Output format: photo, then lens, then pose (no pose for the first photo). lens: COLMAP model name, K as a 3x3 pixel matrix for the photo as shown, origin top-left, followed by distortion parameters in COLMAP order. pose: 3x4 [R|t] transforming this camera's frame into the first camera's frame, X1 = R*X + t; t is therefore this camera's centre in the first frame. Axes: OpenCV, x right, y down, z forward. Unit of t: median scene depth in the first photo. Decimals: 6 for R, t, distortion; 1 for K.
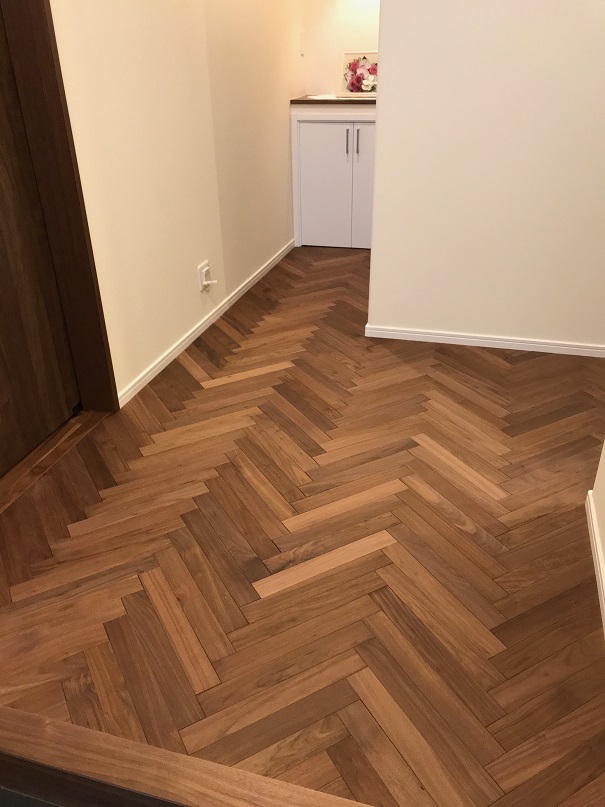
lens RADIAL K [[679.2, 0, 302.5], [0, 679.2, 403.5], [0, 0, 1]] dist [0.053485, -0.011837]
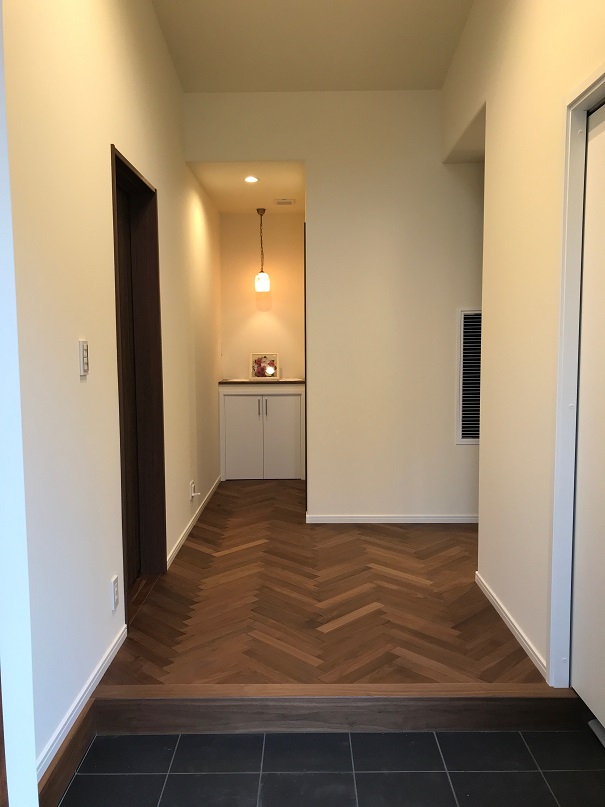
lens RADIAL K [[679.2, 0, 302.5], [0, 679.2, 403.5], [0, 0, 1]] dist [0.053485, -0.011837]
pose [[0.962308, -0.013220, 0.271641, -0.395884], [0.117733, 0.920626, -0.372273, 0.265441], [-0.245158, 0.390222, 0.887482, -0.515561]]
